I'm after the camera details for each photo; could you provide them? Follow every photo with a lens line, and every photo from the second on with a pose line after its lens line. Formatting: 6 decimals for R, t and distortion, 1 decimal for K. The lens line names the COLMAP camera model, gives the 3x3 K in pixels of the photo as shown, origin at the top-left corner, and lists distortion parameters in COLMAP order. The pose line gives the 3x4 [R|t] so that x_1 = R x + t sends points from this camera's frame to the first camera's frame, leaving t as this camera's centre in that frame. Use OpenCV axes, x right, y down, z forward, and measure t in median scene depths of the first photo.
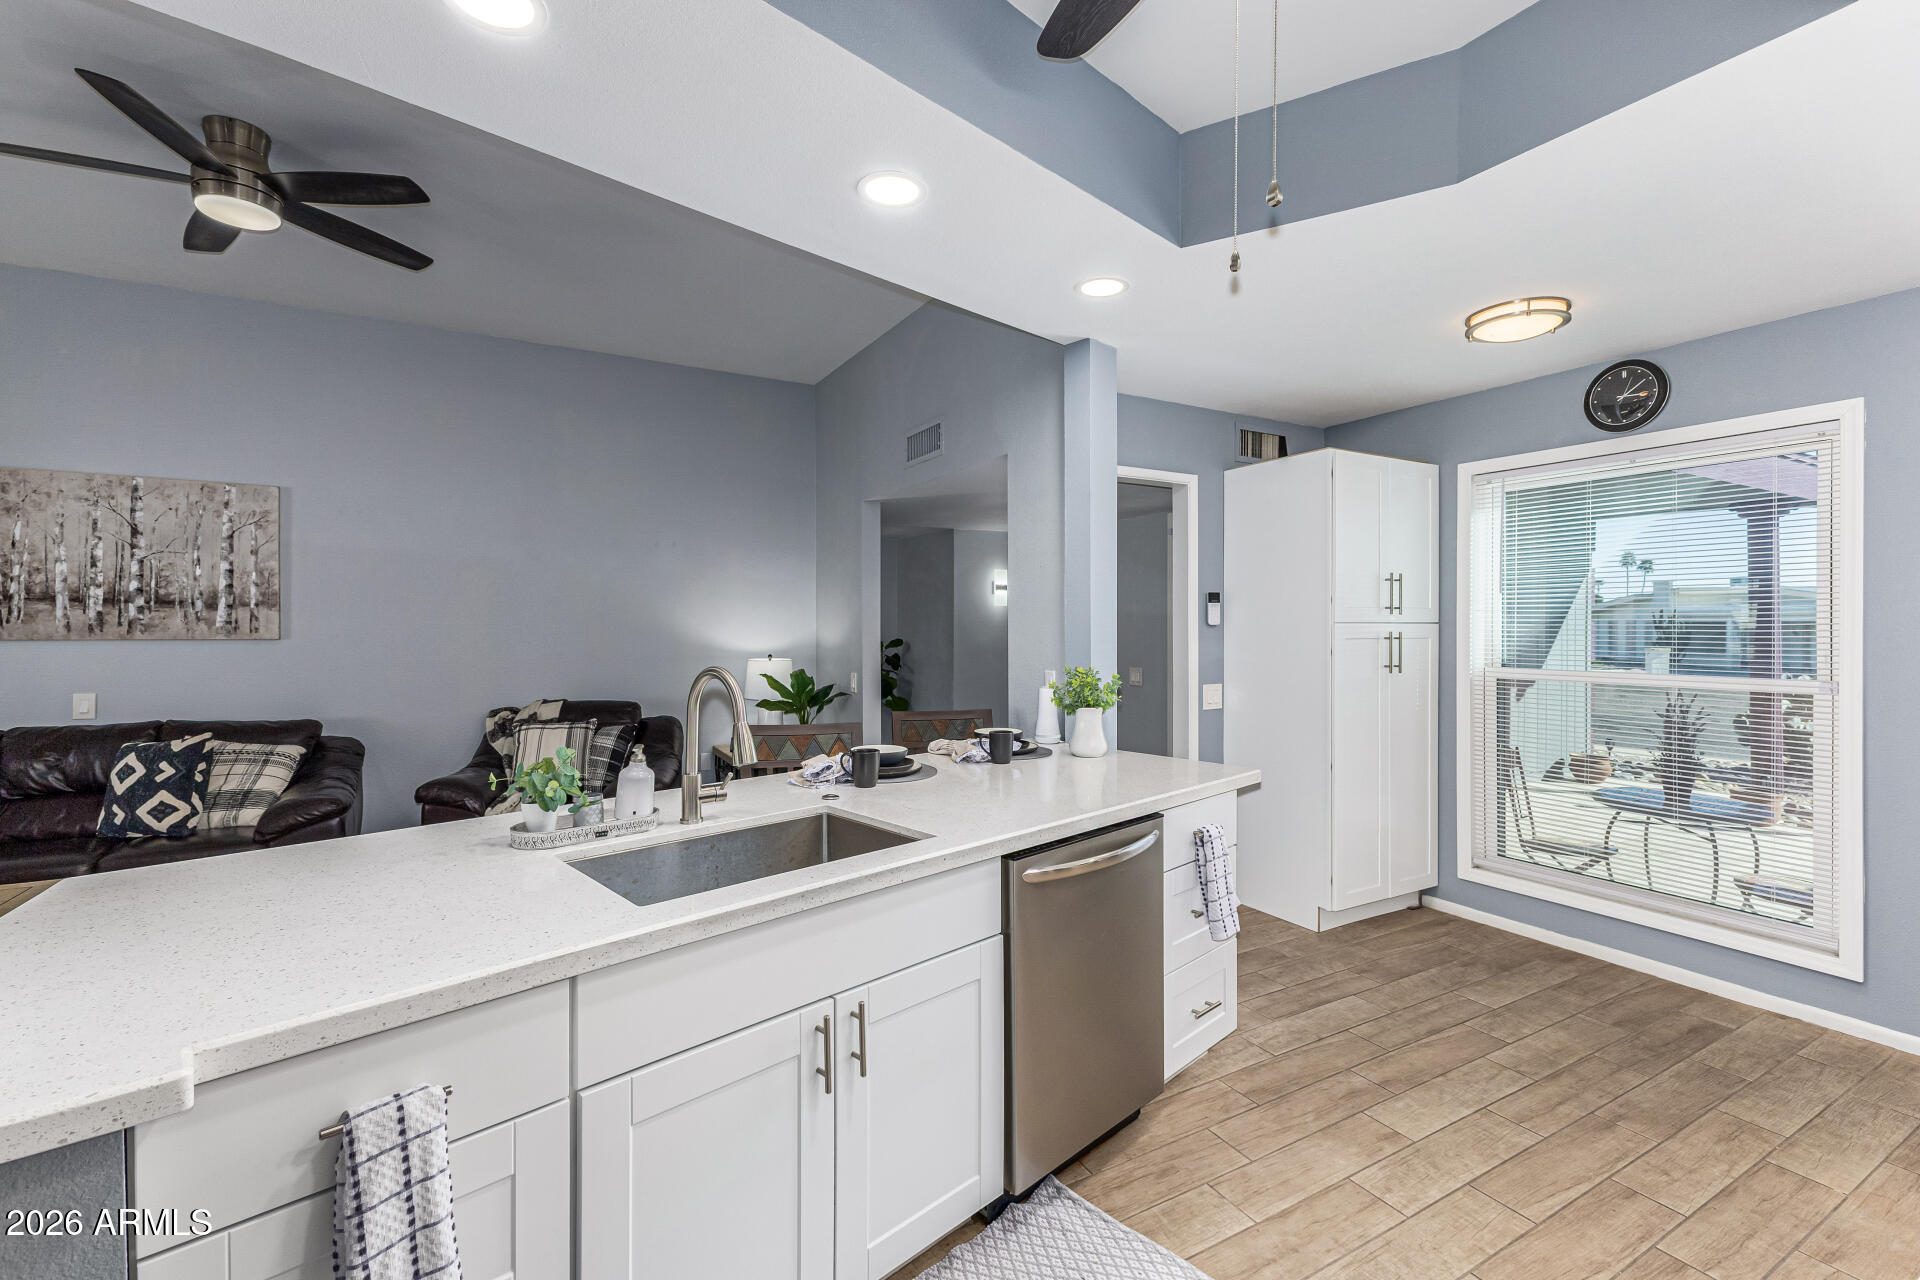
lens RADIAL K [[829.8, 0, 960.7], [0, 829.8, 629.2], [0, 0, 1]] dist [0.010950, -0.003381]
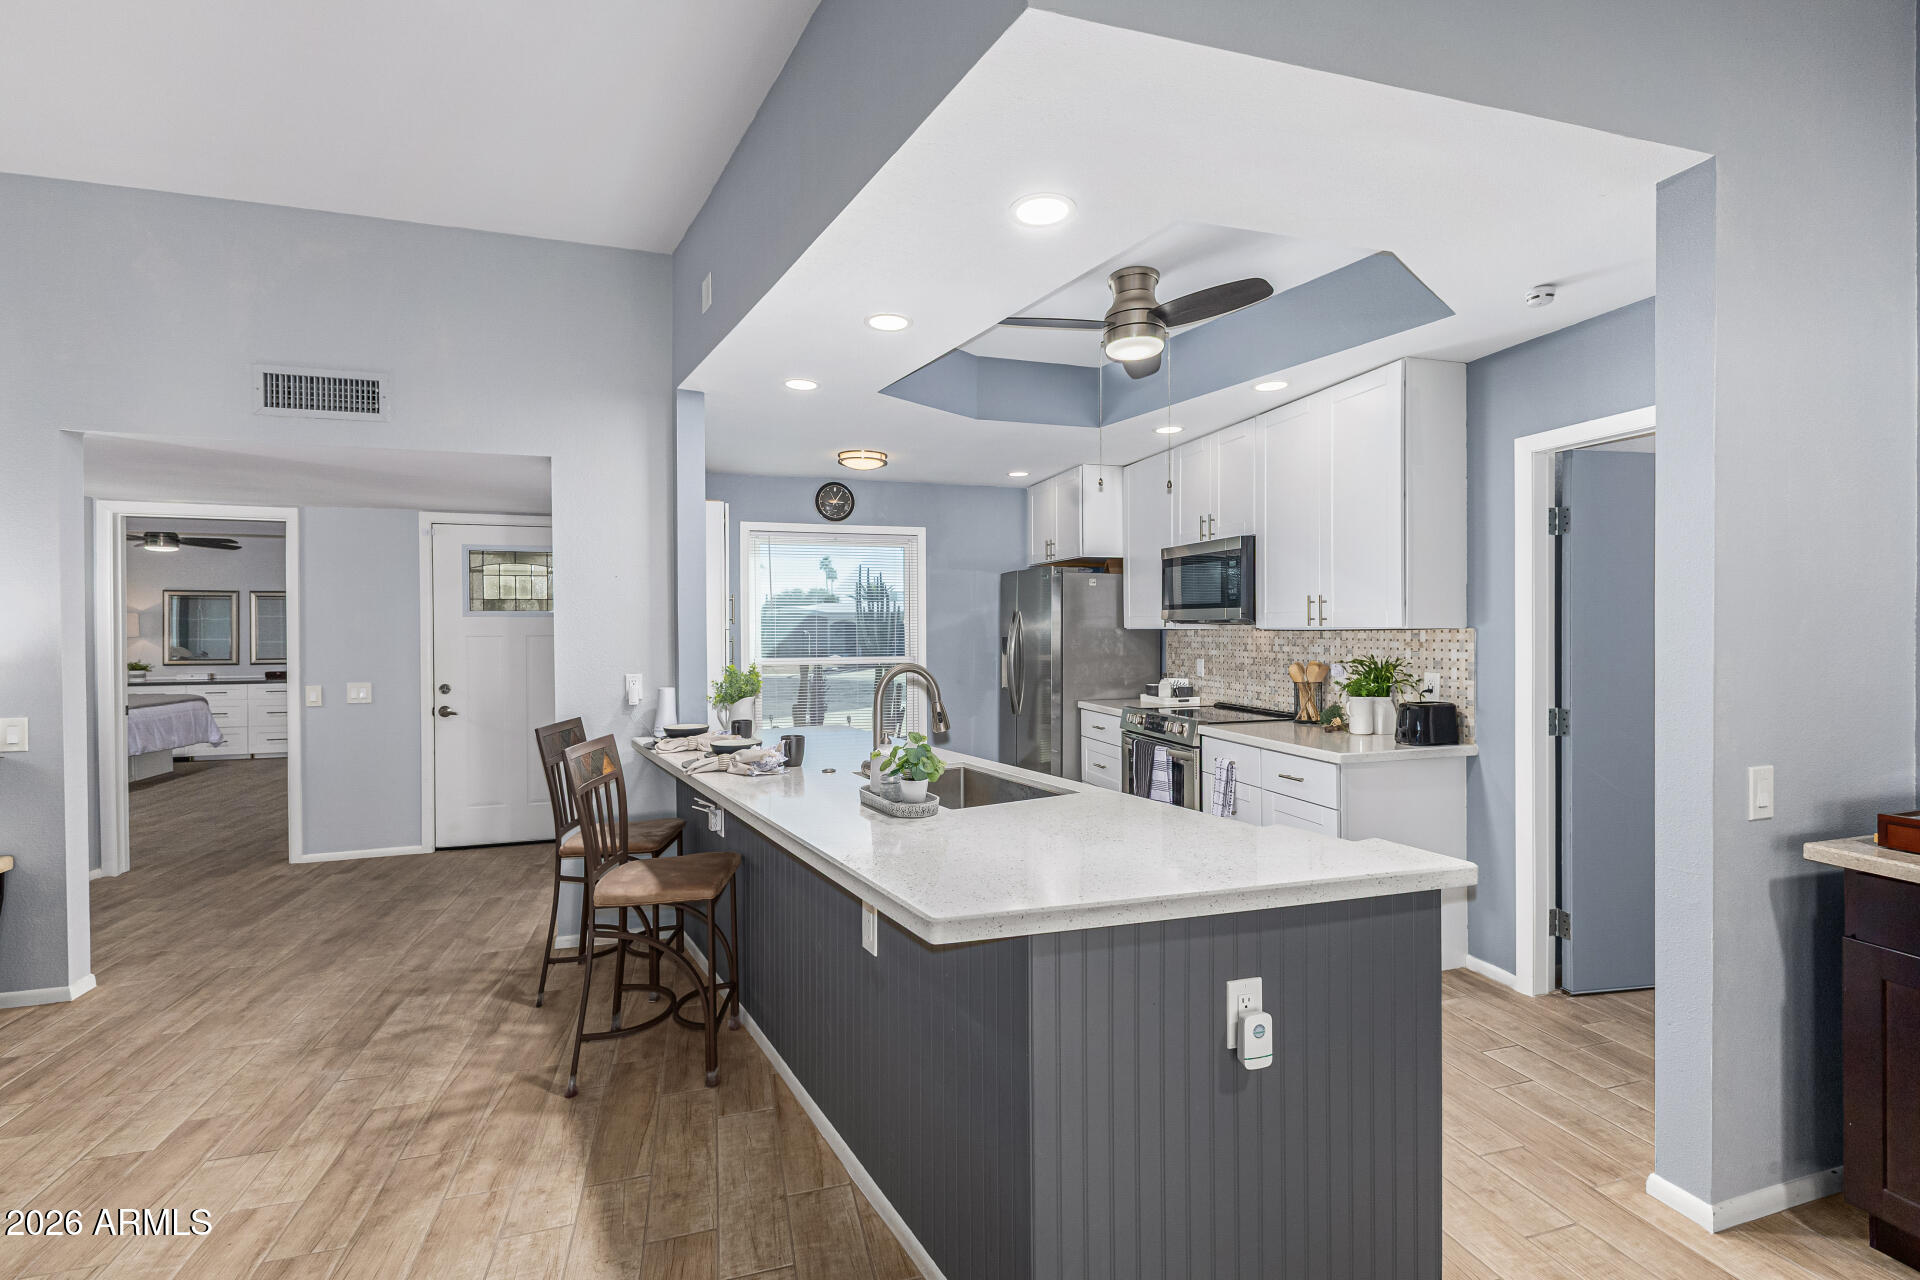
lens RADIAL K [[829.8, 0, 966.6], [0, 829.8, 635.6], [0, 0, 1]] dist [0.010950, -0.003381]
pose [[0.214442, -0.010150, 0.976684, -0.767663], [0.010352, 0.999913, 0.008118, -0.004374], [-0.976682, 0.008370, 0.214528, 0.308686]]
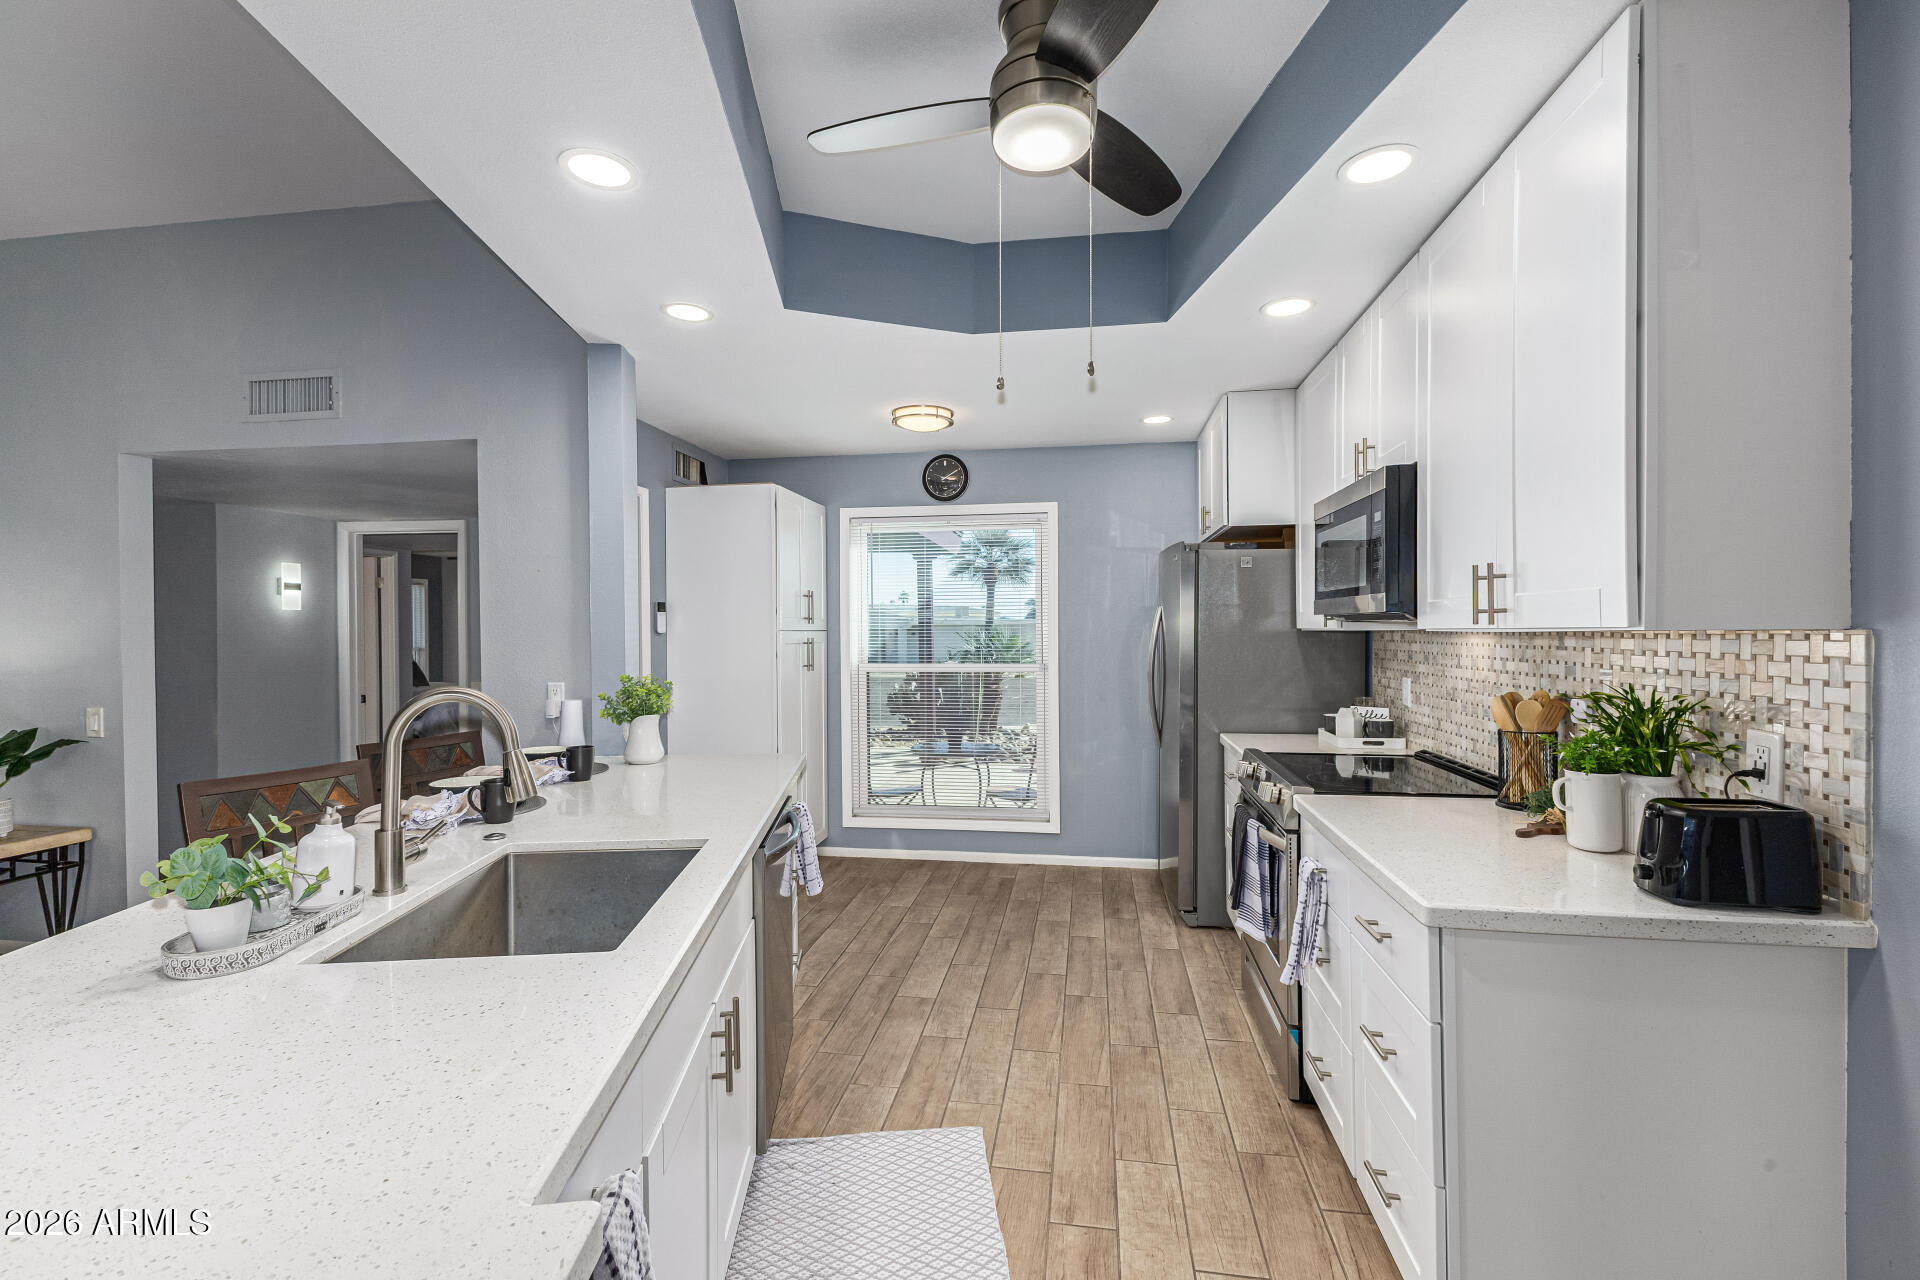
lens RADIAL K [[829.8, 0, 960.4], [0, 829.8, 637.2], [0, 0, 1]] dist [0.010950, -0.003381]
pose [[0.622309, -0.010183, 0.782705, -0.305944], [0.009890, 0.999938, 0.005146, -0.001672], [-0.782709, 0.004539, 0.622371, 0.052963]]
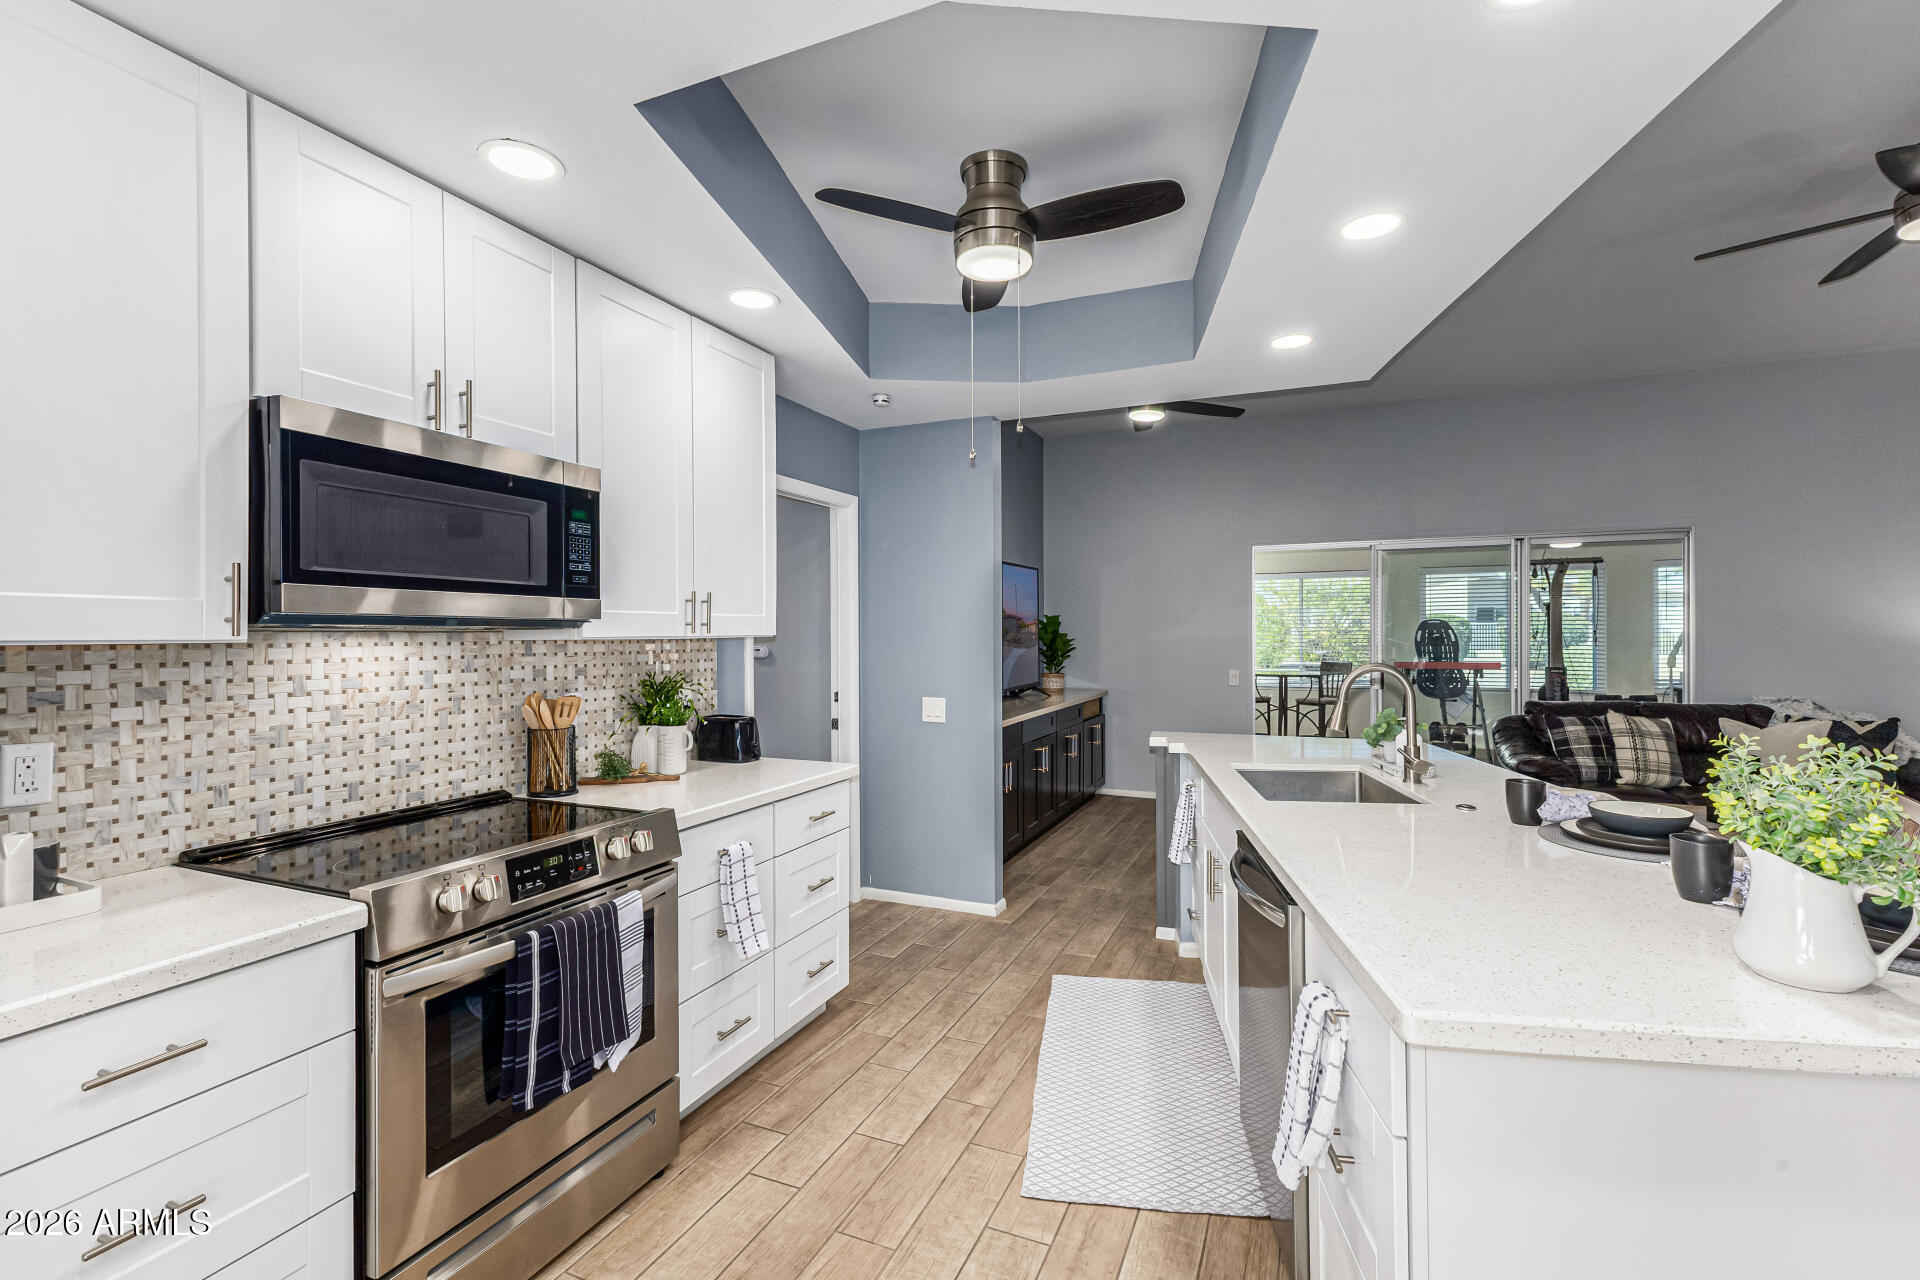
lens RADIAL K [[829.8, 0, 956.8], [0, 829.8, 634.4], [0, 0, 1]] dist [0.010950, -0.003381]
pose [[-0.801475, 0.005884, -0.598000, 0.530168], [0.003711, 0.999981, 0.004865, -0.005392], [0.598017, 0.001680, -0.801482, 0.828128]]
